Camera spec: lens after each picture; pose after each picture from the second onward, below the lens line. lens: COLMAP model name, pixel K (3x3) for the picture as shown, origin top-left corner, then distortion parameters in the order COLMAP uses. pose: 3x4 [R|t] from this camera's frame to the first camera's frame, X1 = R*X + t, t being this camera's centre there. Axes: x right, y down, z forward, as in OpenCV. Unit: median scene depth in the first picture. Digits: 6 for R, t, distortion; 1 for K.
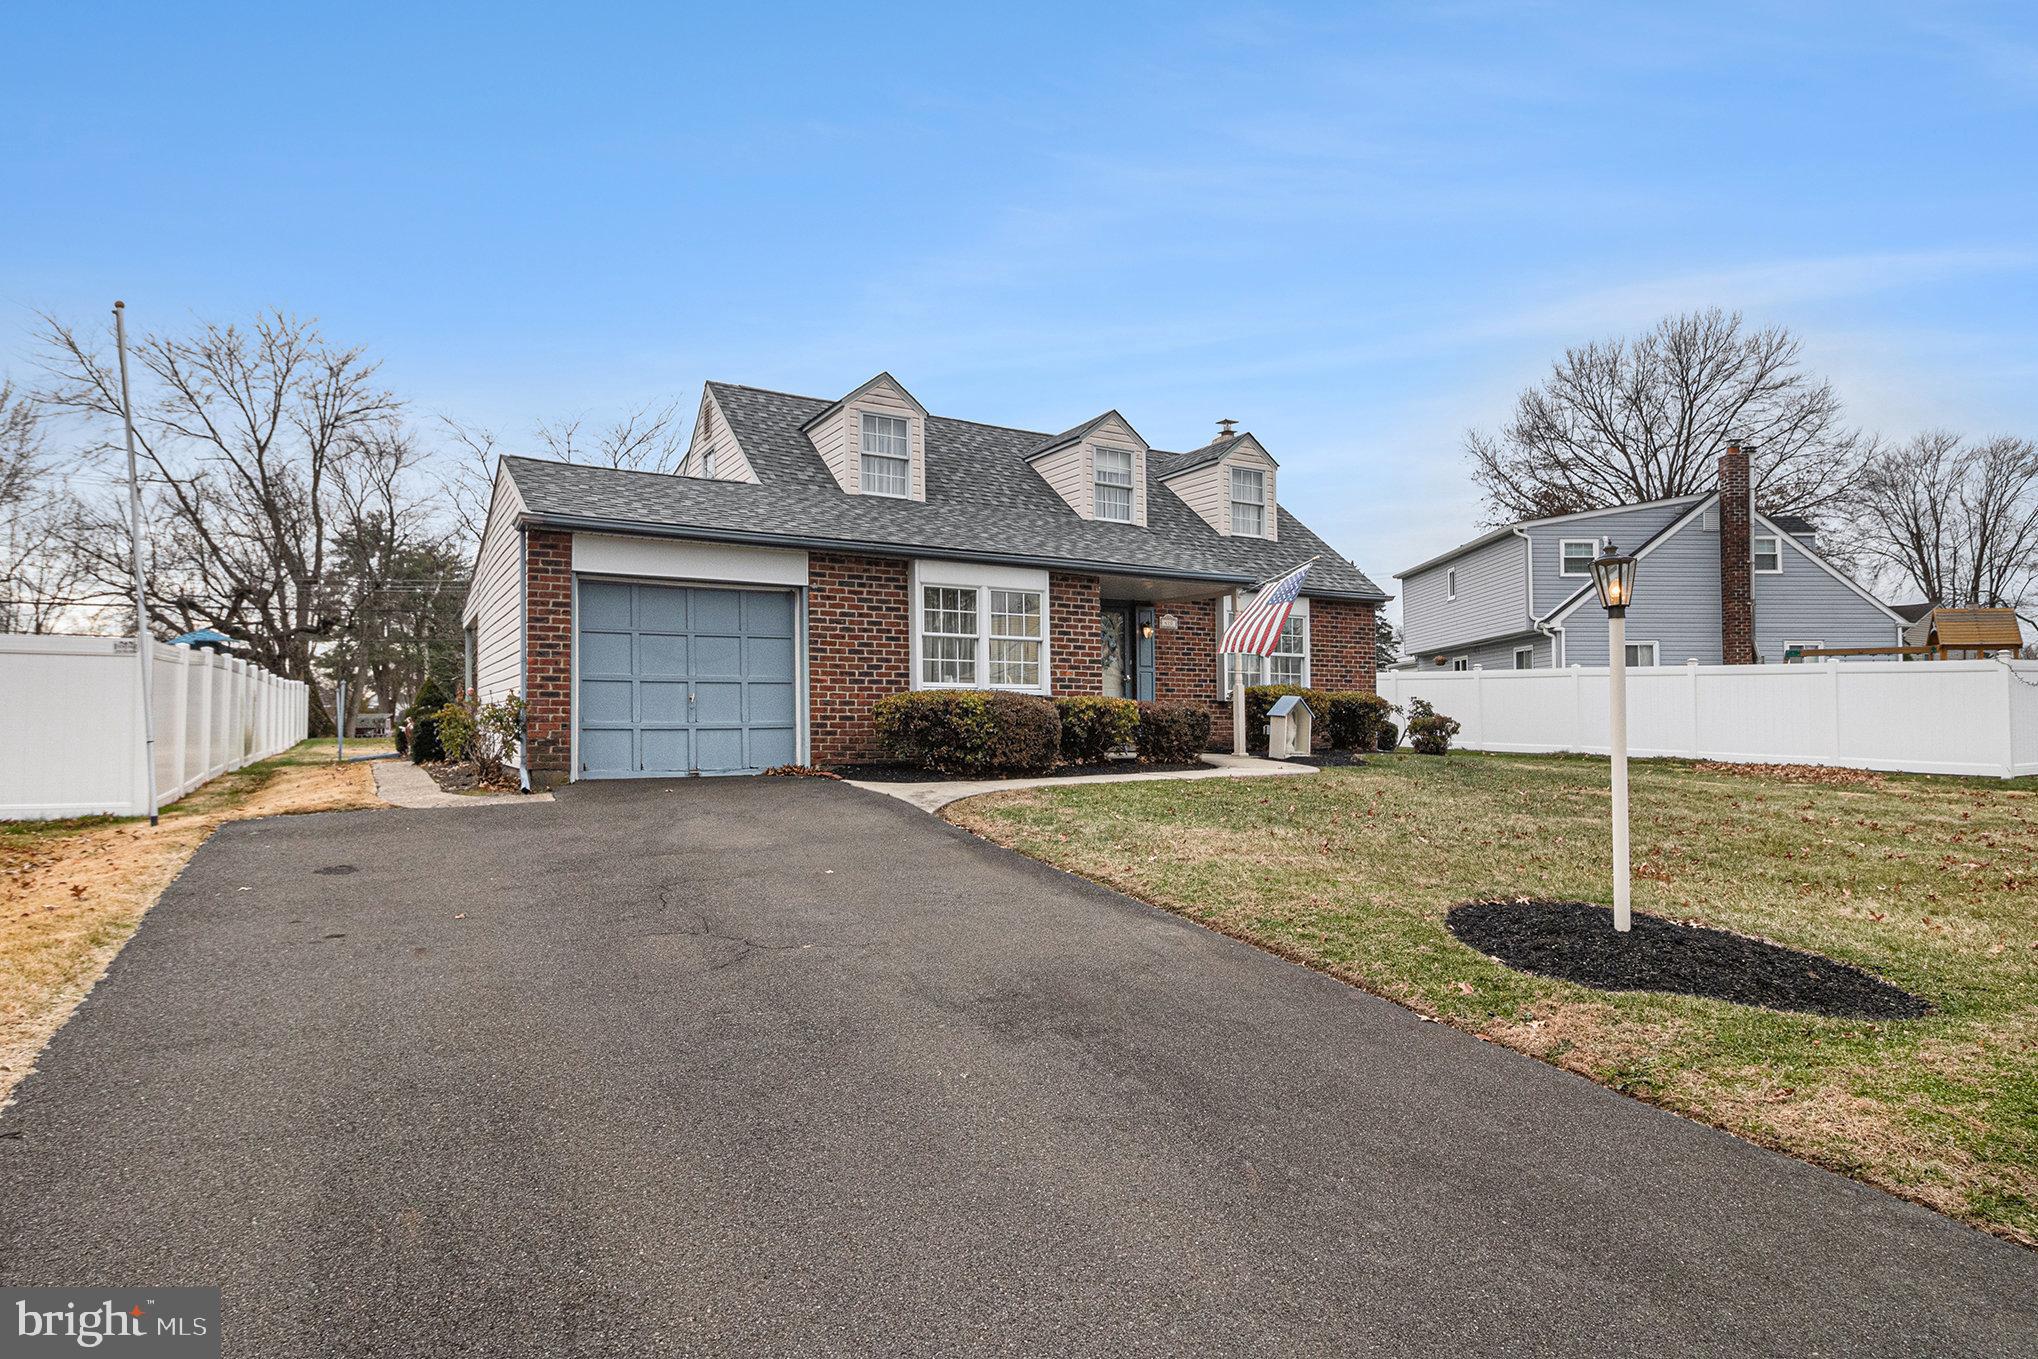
lens RADIAL K [[1129.5, 0, 1012.6], [0, 1129.5, 606.9], [0, 0, 1]] dist [0.067727, -0.000056]
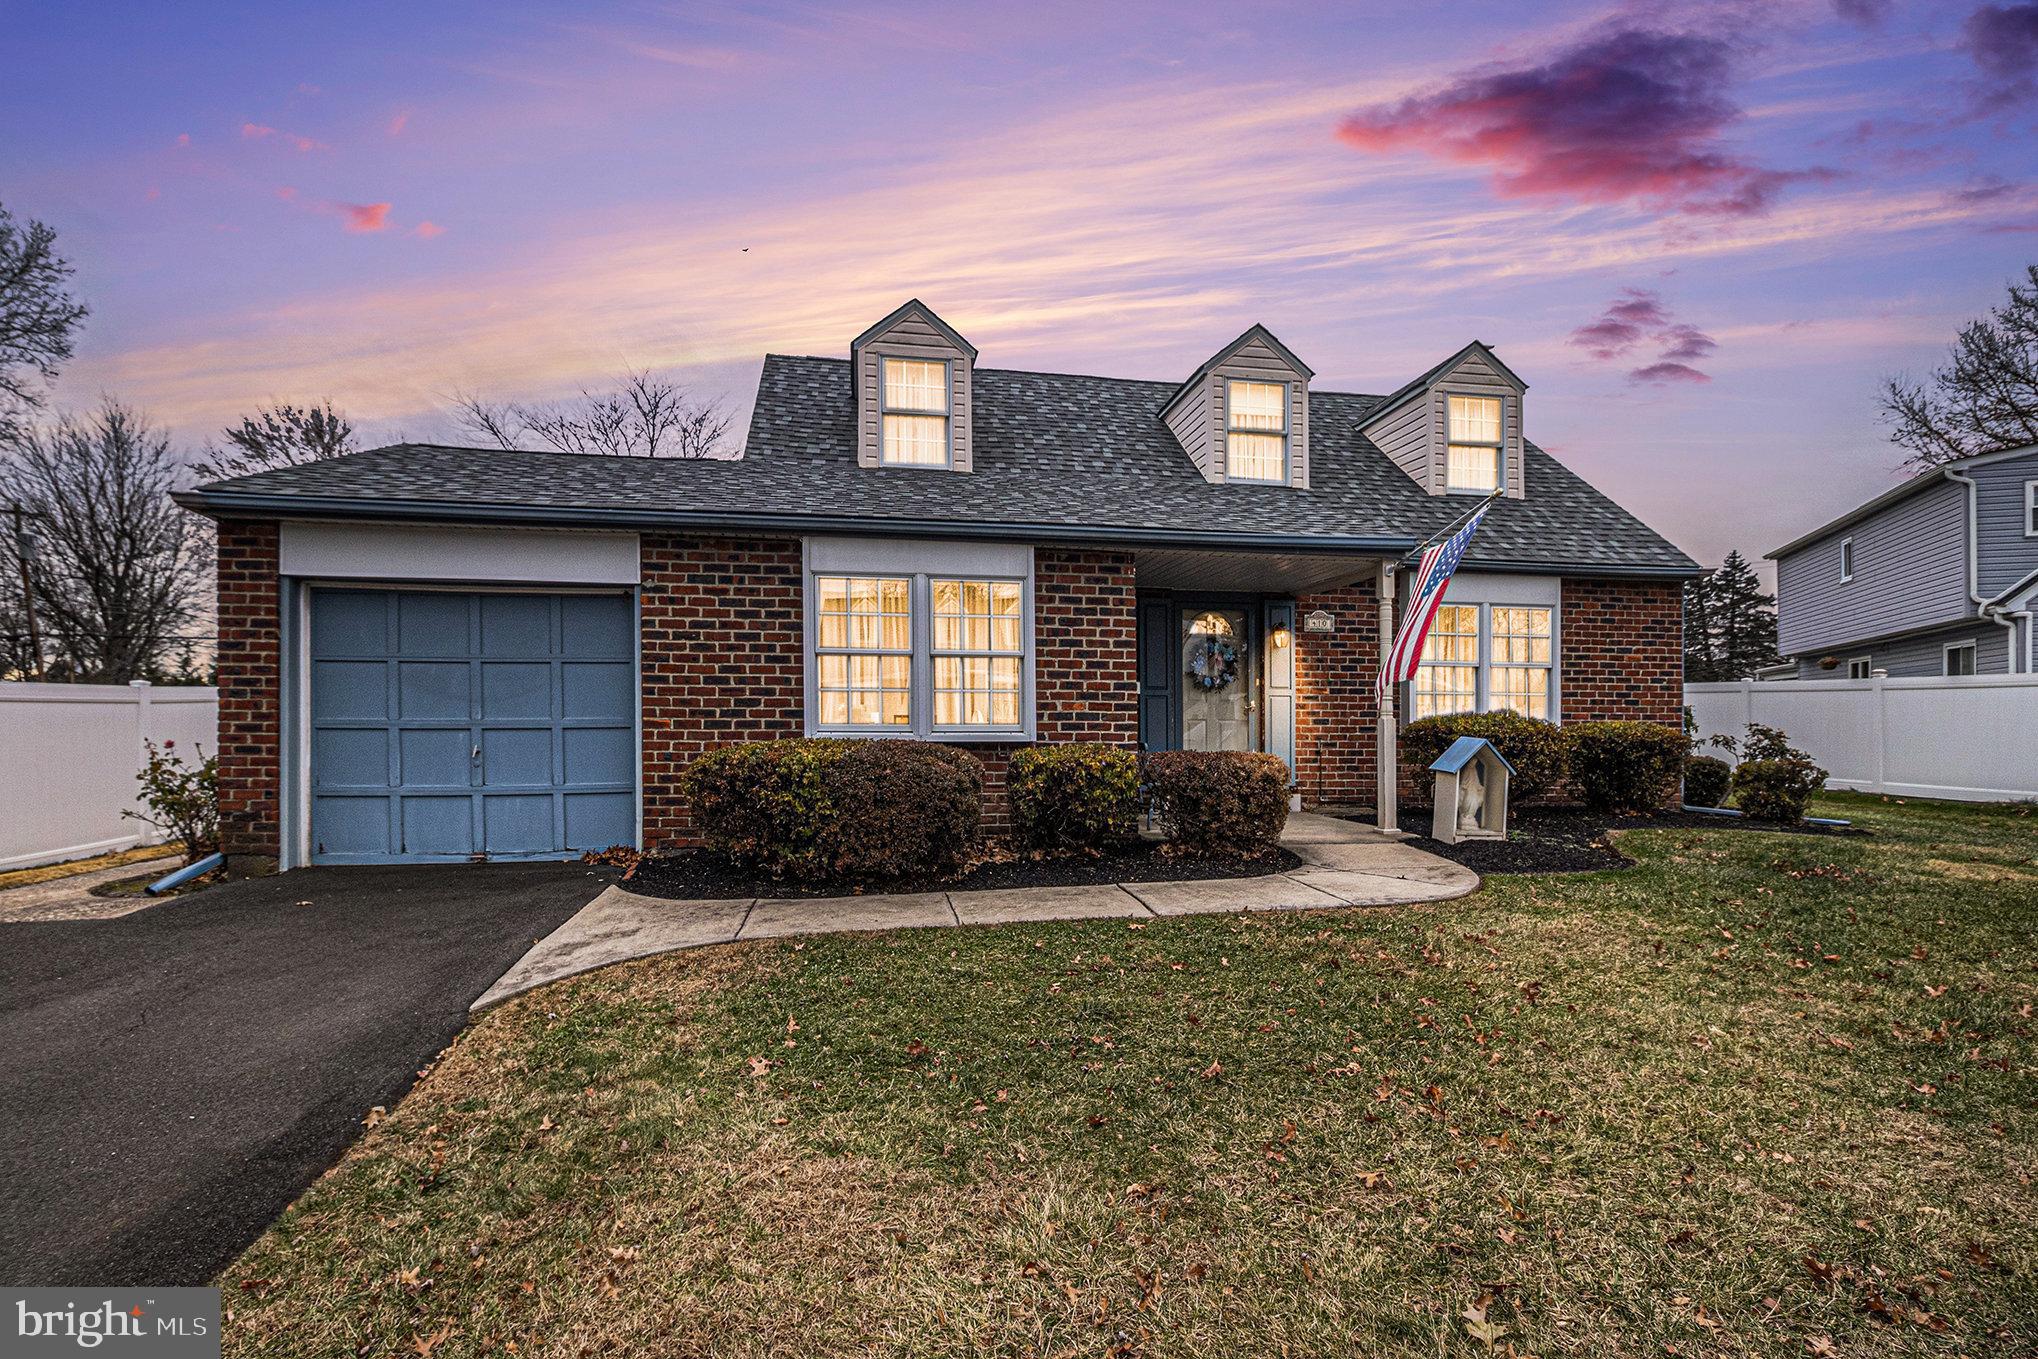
lens RADIAL K [[998.5, 0, 1022.9], [0, 998.5, 697.8], [0, 0, 1]] dist [0.023749, -0.023805]
pose [[0.944417, -0.011308, -0.328554, 0.222093], [0.035146, 0.997153, 0.066708, 0.016600], [0.326865, -0.074548, 0.942126, 0.489691]]
